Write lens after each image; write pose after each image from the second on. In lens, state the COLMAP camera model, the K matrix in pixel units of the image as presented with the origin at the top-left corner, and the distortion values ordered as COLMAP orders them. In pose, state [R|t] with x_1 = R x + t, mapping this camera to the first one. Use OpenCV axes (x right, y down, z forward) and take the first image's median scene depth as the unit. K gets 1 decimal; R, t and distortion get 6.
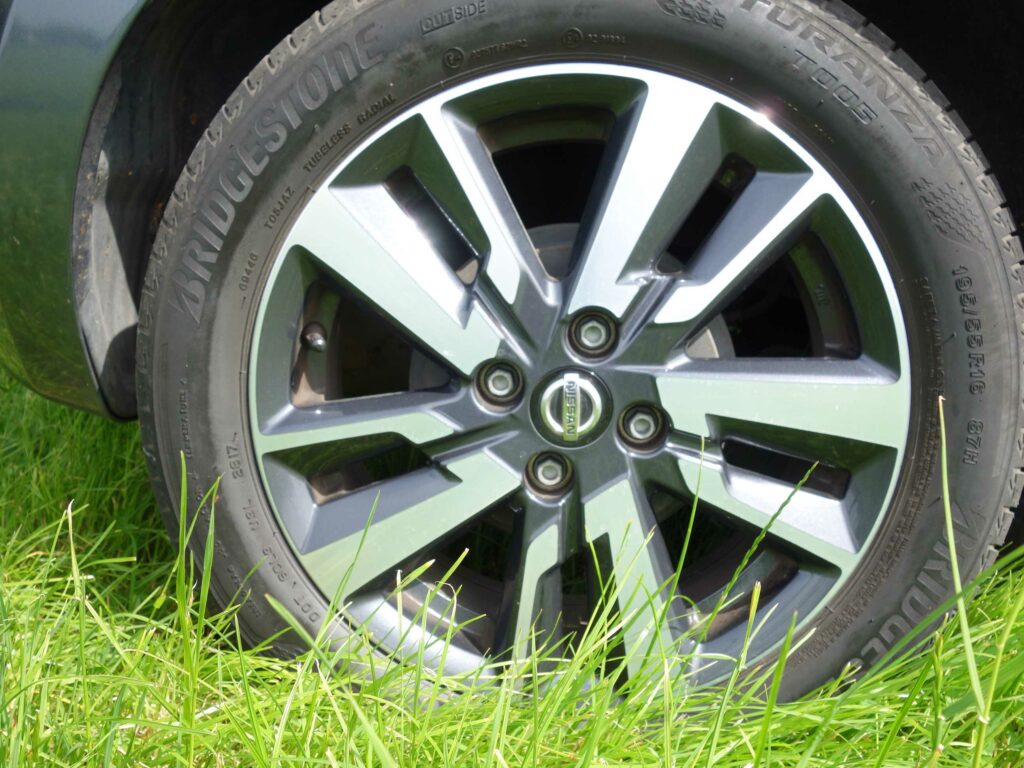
lens RADIAL K [[906.8, 0, 512.0], [0, 906.8, 384.0], [0, 0, 1]] dist [0.005771, -0.013323]
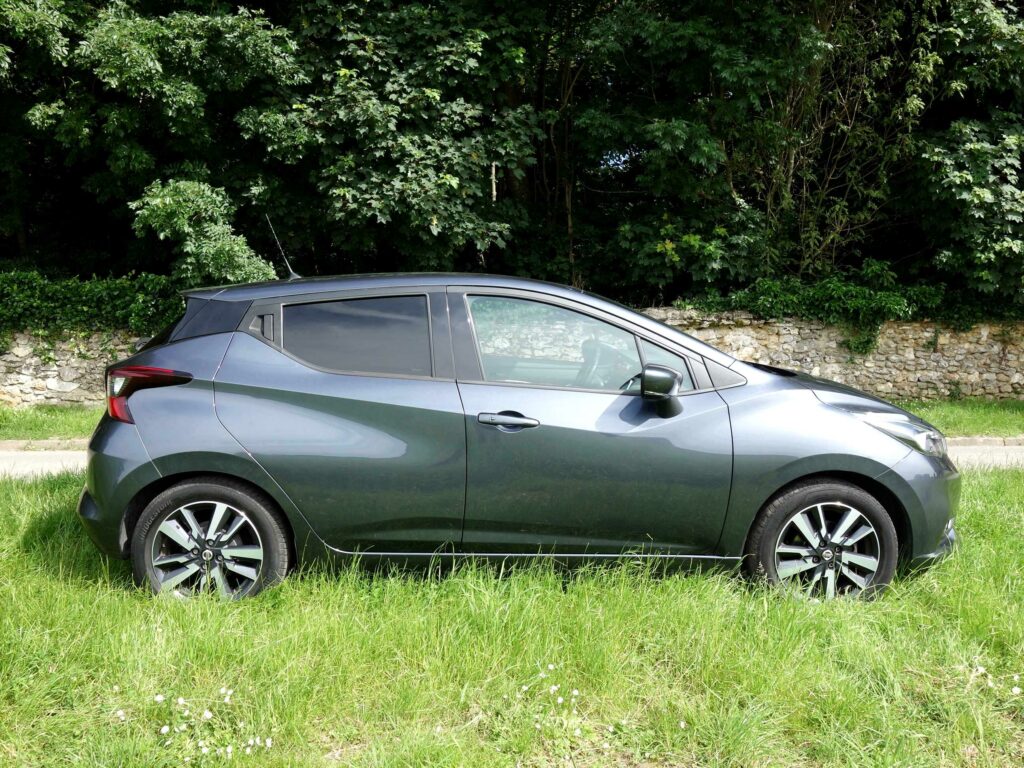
lens RADIAL K [[906.8, 0, 512.0], [0, 906.8, 384.0], [0, 0, 1]] dist [0.005771, -0.013323]
pose [[0.994373, -0.030415, 0.101477, 1.490094], [0.040635, 0.994136, -0.100213, -0.416598], [-0.097834, 0.103773, 0.989778, -5.234544]]
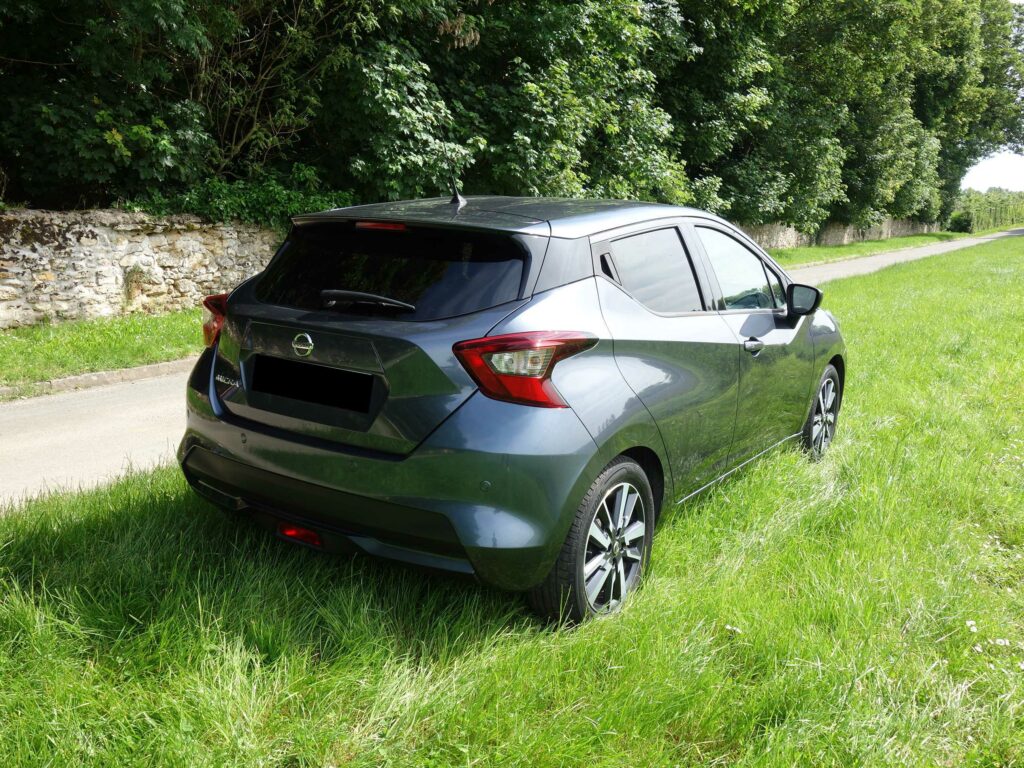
lens RADIAL K [[906.8, 0, 512.0], [0, 906.8, 384.0], [0, 0, 1]] dist [0.005771, -0.013323]
pose [[0.494059, -0.180830, 0.850416, -4.332769], [0.154160, 0.980853, 0.119004, -1.556761], [-0.855652, 0.072305, 0.512476, -1.146857]]
